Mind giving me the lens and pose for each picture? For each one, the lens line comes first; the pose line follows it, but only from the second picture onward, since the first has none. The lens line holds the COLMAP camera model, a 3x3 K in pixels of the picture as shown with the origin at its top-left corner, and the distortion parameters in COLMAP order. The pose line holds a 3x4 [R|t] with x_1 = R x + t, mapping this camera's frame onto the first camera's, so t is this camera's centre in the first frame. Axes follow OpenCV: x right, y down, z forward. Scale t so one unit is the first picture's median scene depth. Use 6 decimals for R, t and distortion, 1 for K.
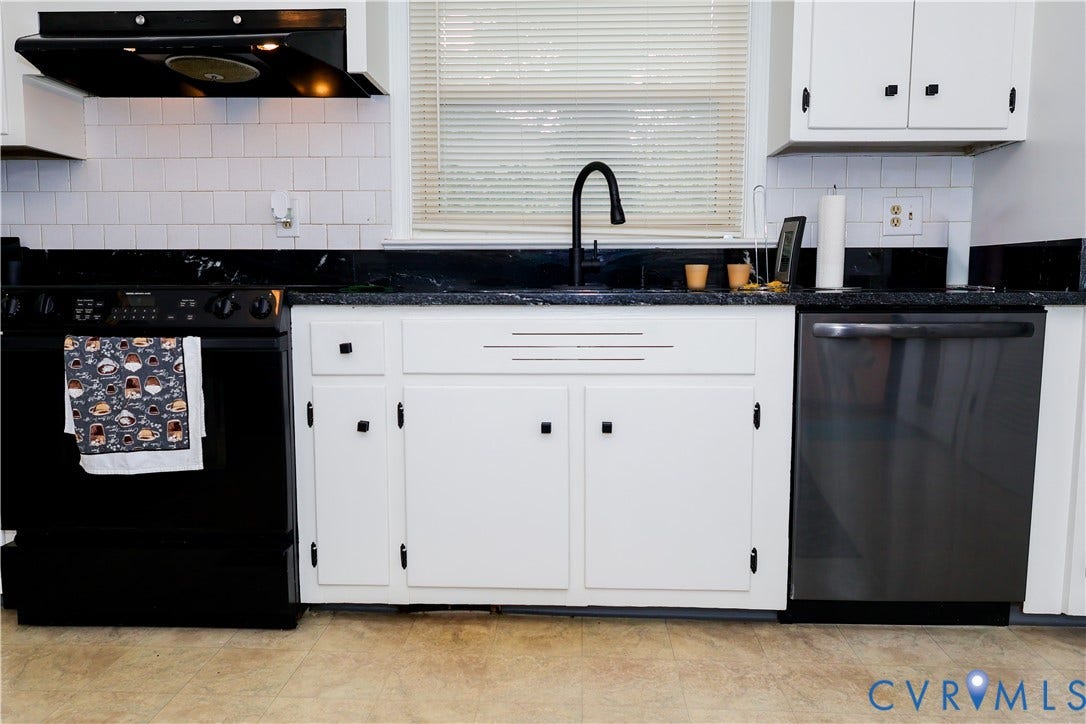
lens RADIAL K [[812.0, 0, 543.0], [0, 812.0, 362.0], [0, 0, 1]] dist [-0.000221, -0.000922]
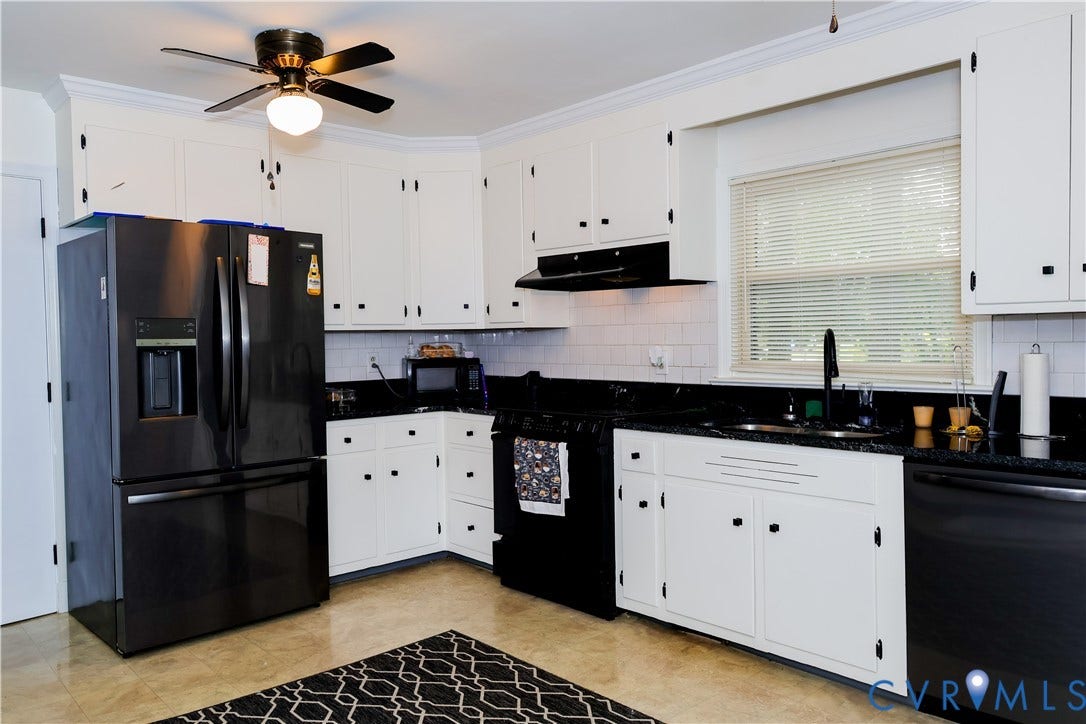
lens RADIAL K [[812.0, 0, 543.0], [0, 812.0, 362.0], [0, 0, 1]] dist [-0.000221, -0.000922]
pose [[0.705183, 0.009413, -0.708962, 0.820066], [-0.056964, 0.997432, -0.043418, -0.128375], [0.706733, 0.071003, 0.703908, -0.328230]]
